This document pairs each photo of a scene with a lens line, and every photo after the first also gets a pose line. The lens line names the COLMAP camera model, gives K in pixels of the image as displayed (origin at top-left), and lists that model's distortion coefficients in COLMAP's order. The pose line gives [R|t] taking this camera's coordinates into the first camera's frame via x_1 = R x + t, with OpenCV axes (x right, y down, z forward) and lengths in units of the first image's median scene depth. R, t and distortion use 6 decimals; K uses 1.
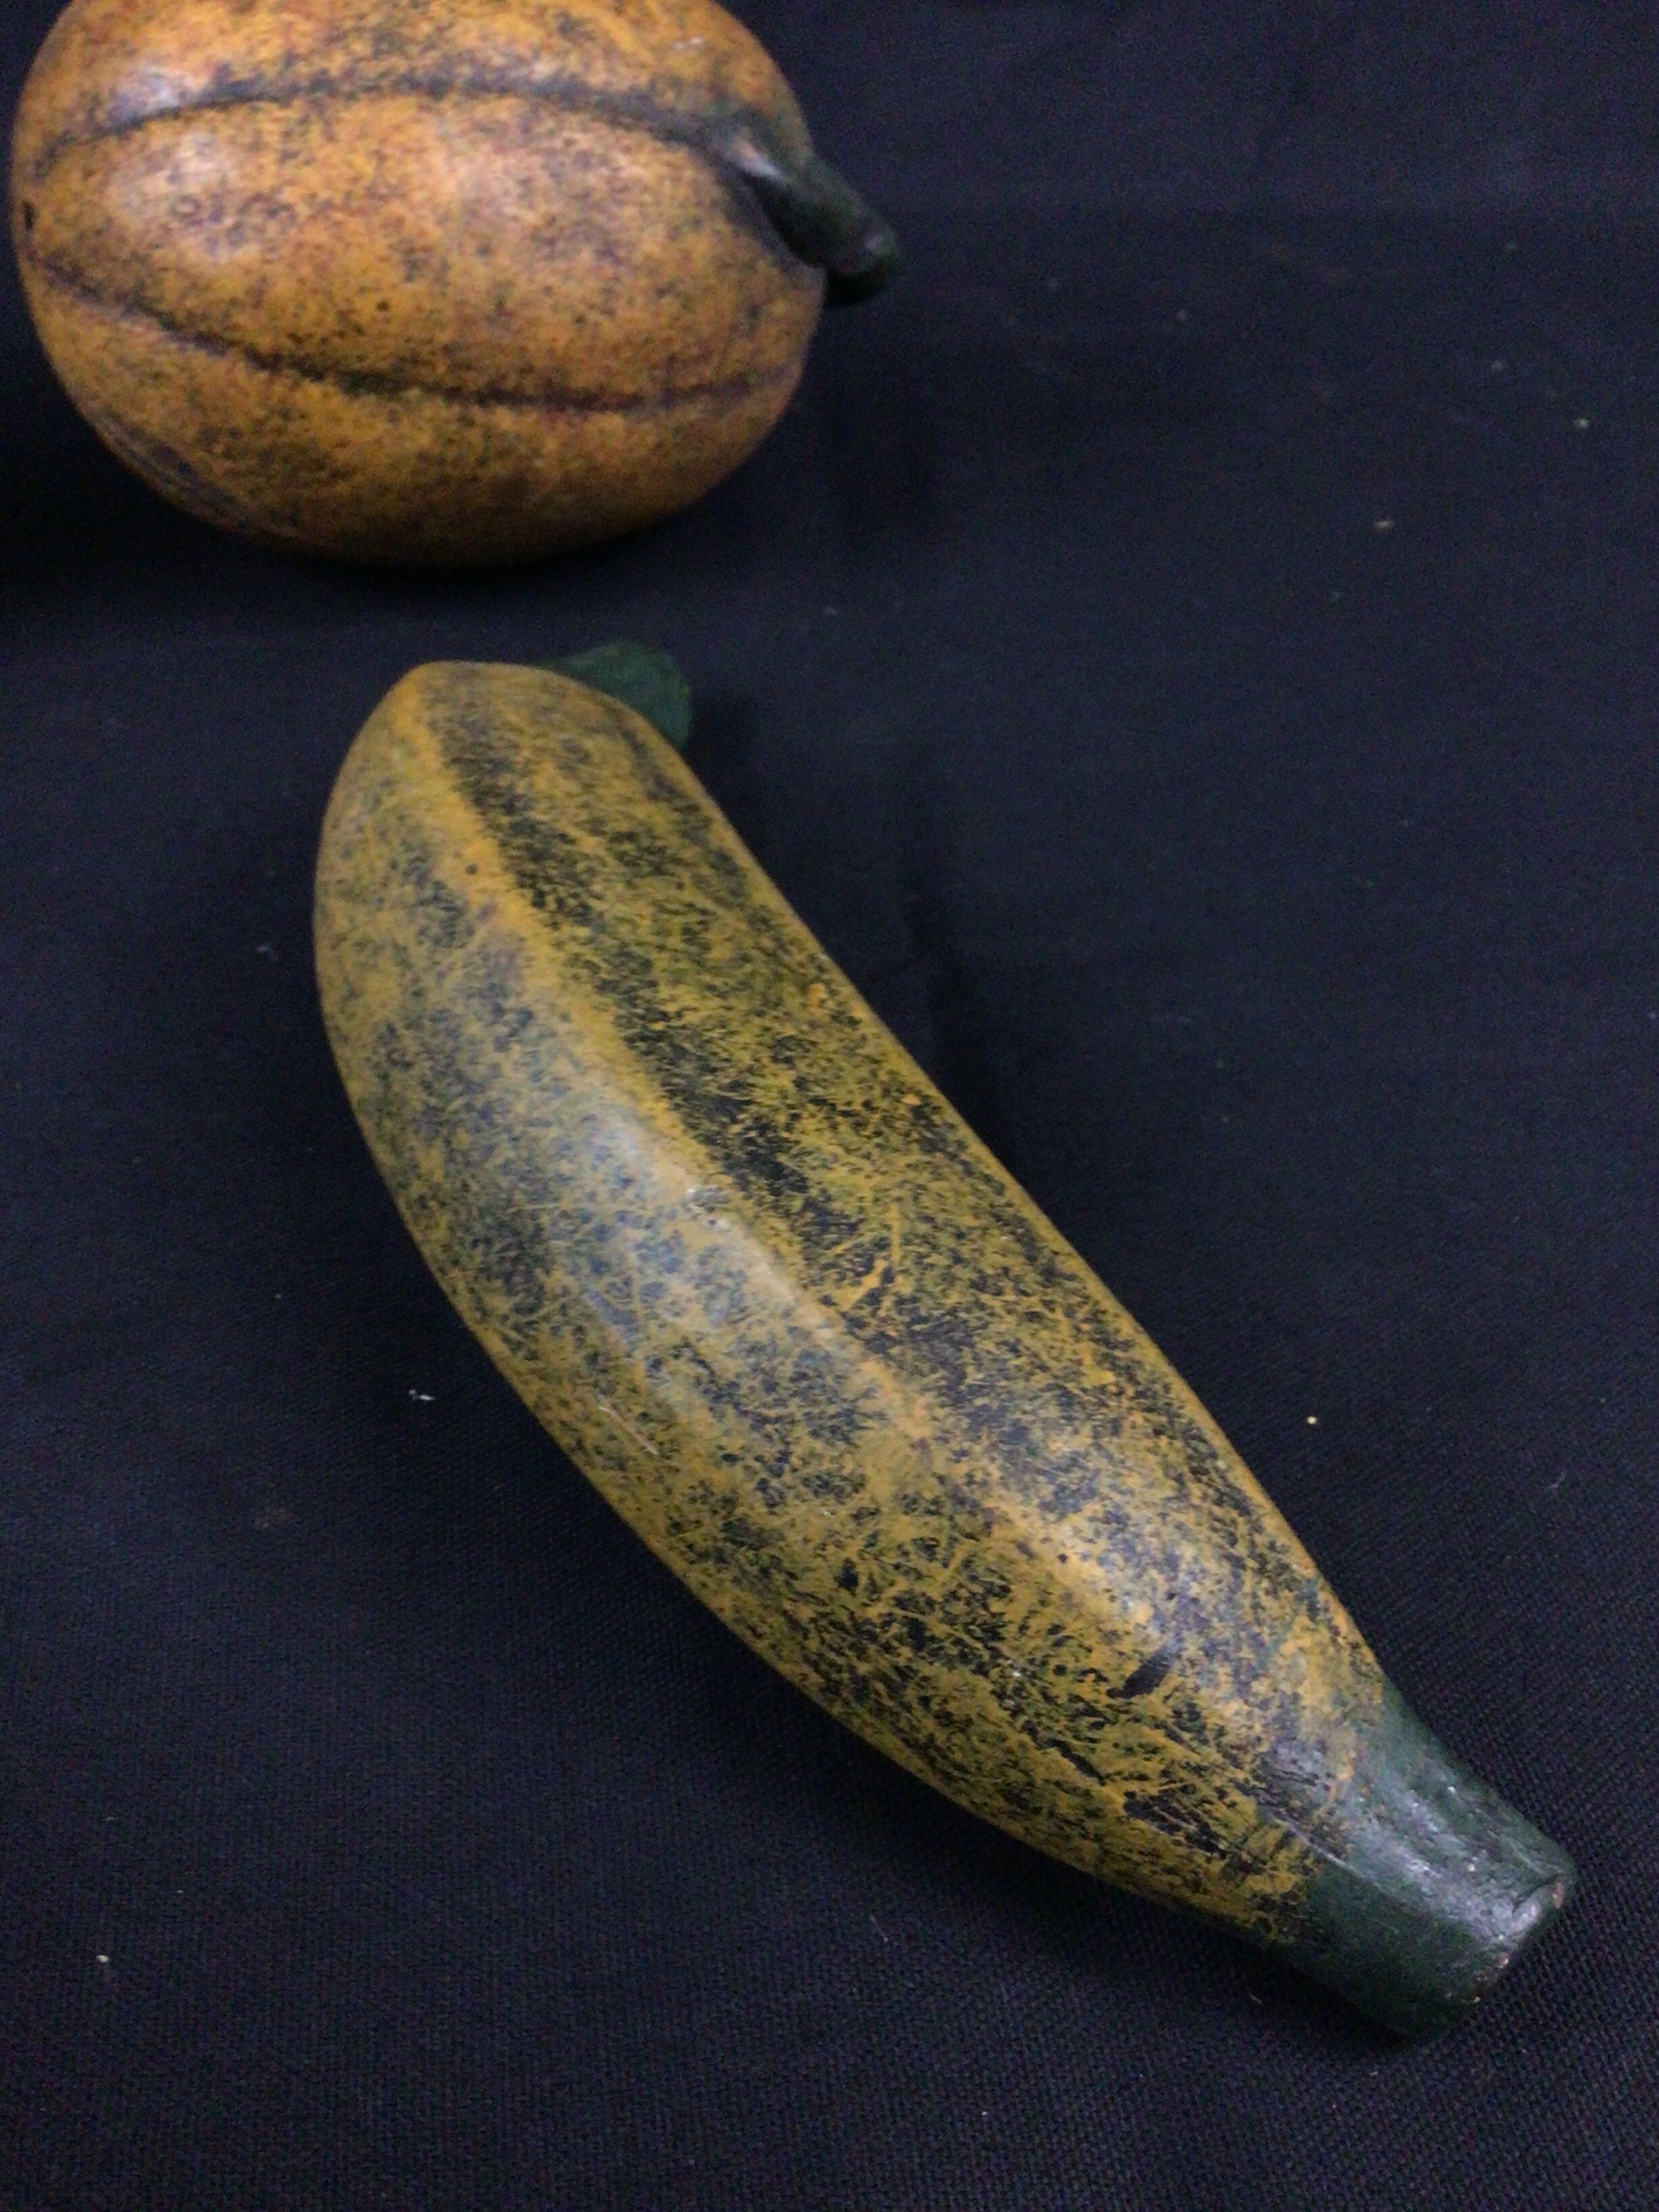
lens RADIAL K [[3052.9, 0, 823.6], [0, 3052.9, 1098.3], [0, 0, 1]] dist [0.022322, 0.000000]
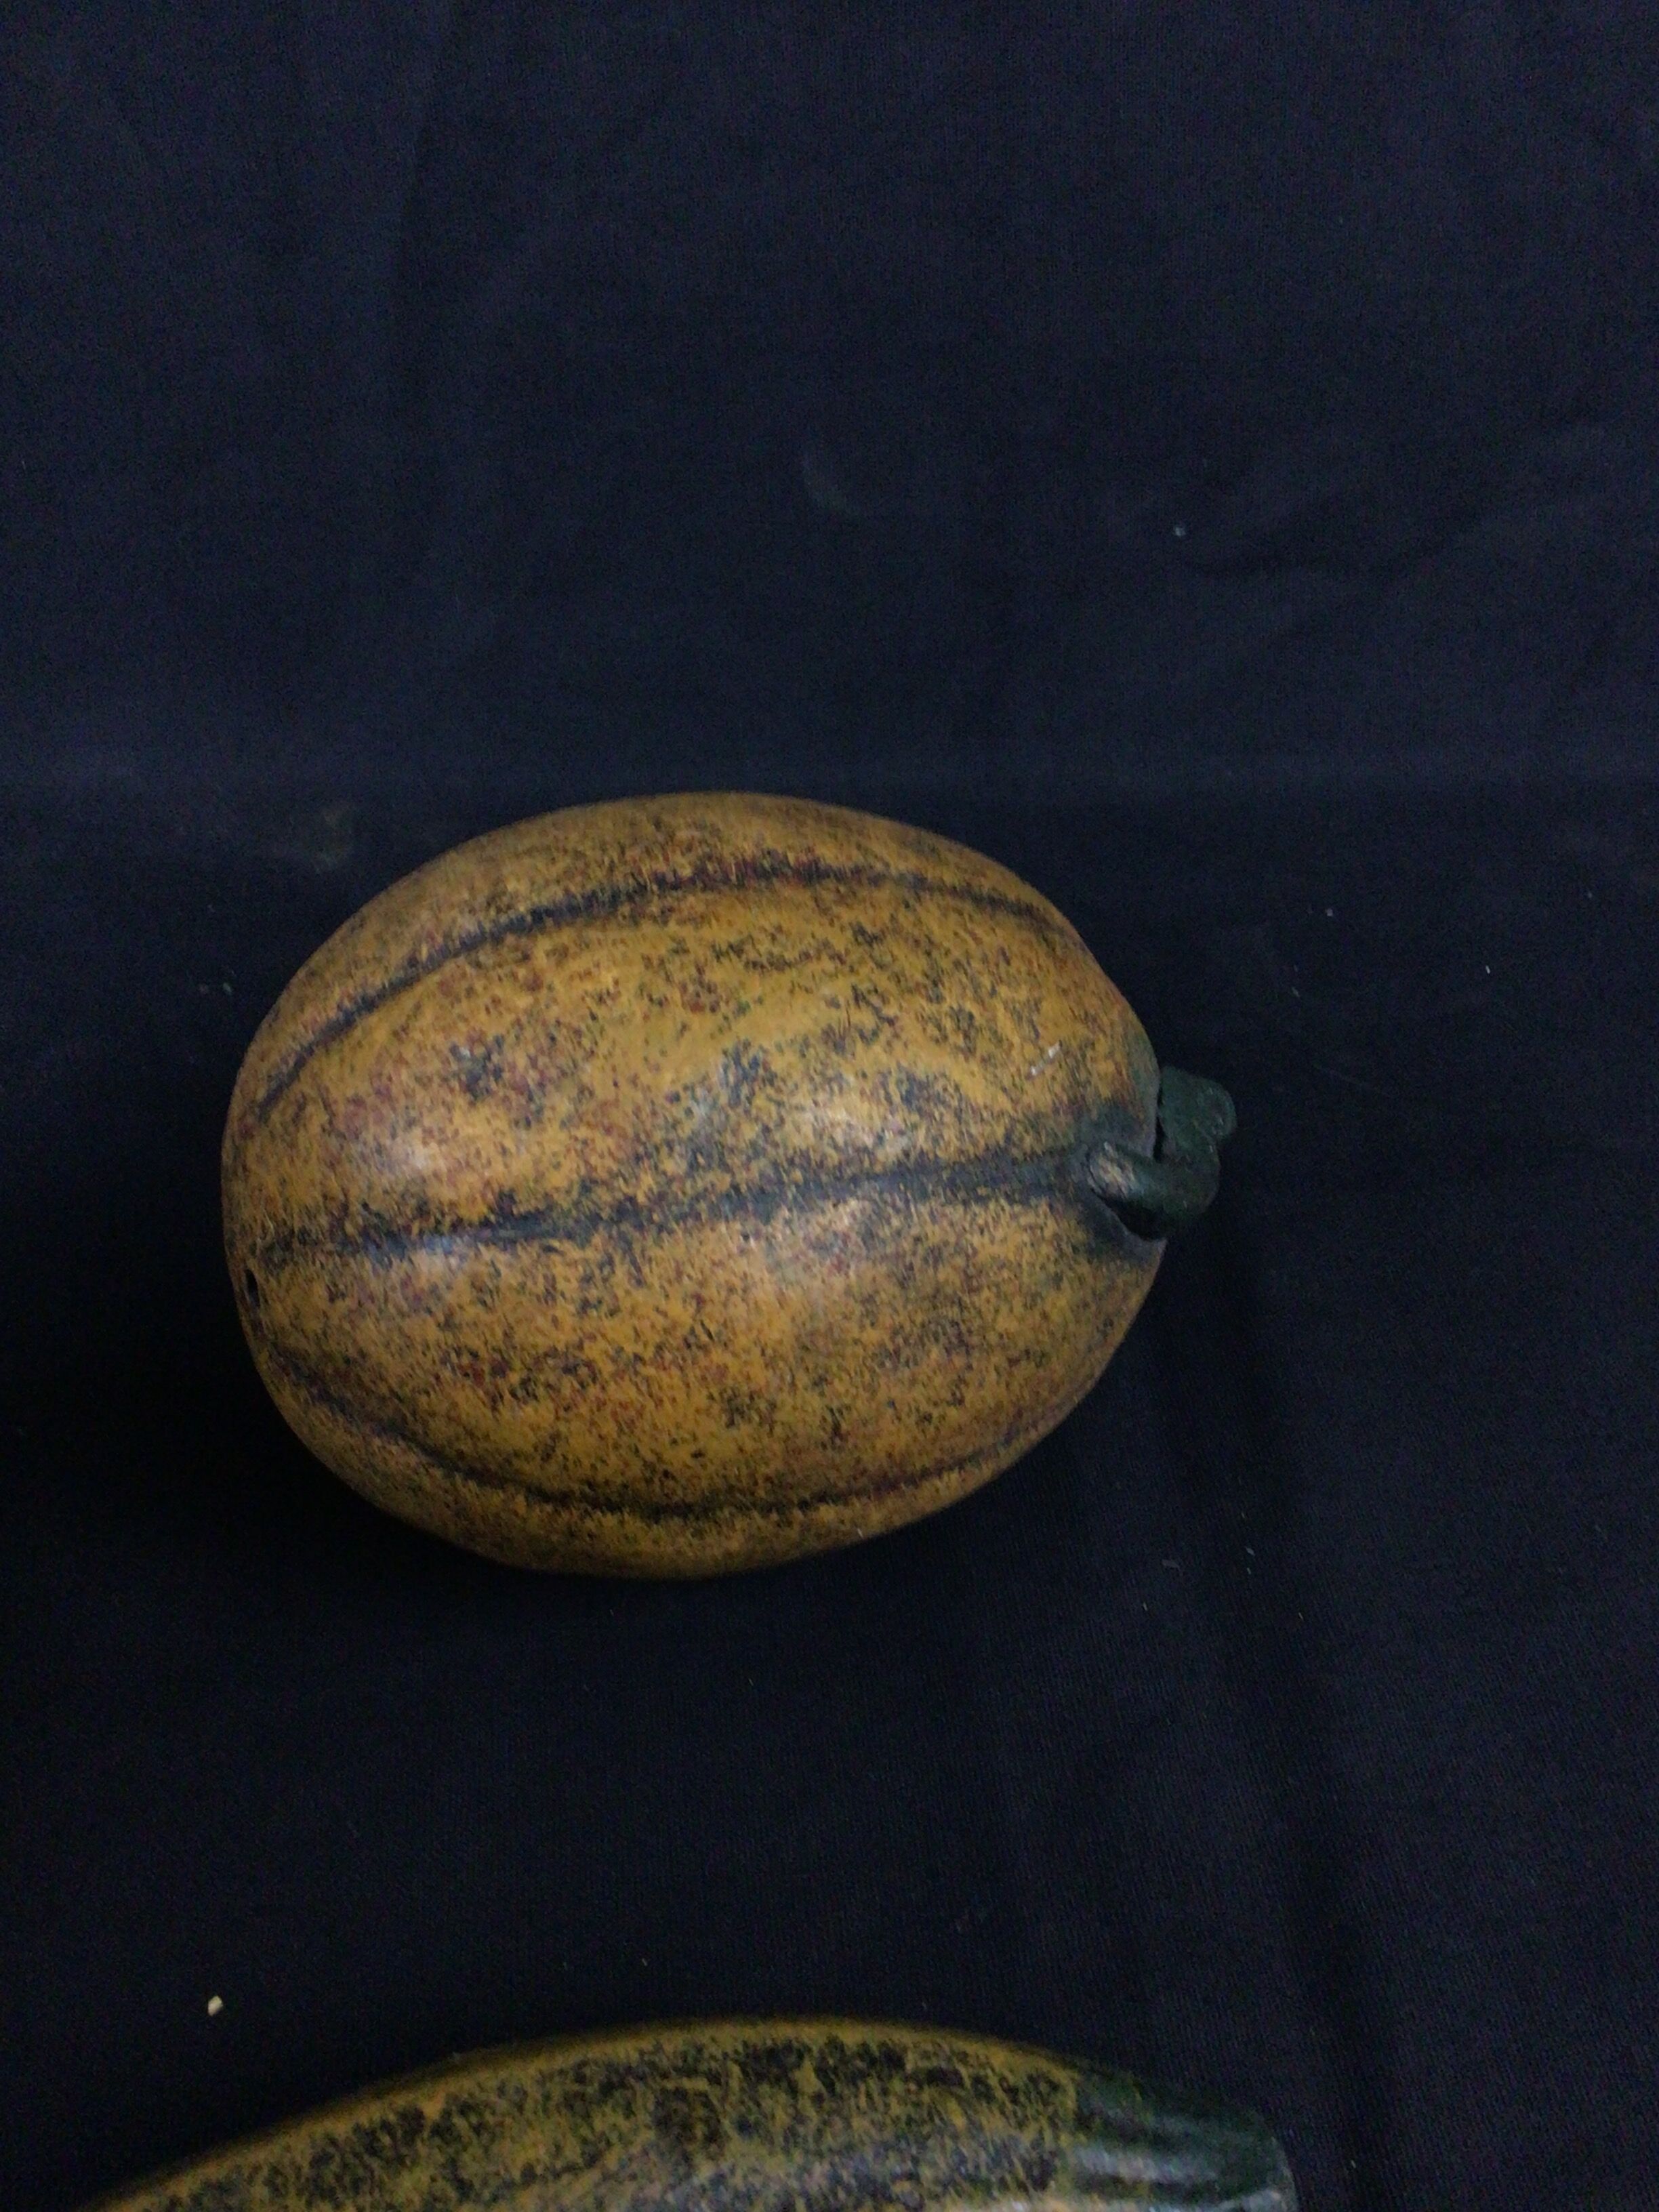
lens RADIAL K [[3052.9, 0, 833.3], [0, 3052.9, 1112.2], [0, 0, 1]] dist [0.022322, 0.000000]
pose [[0.999881, -0.012286, 0.009375, -0.114668], [0.011488, 0.996656, 0.080896, -0.418090], [-0.010337, -0.080778, 0.996678, 0.187457]]
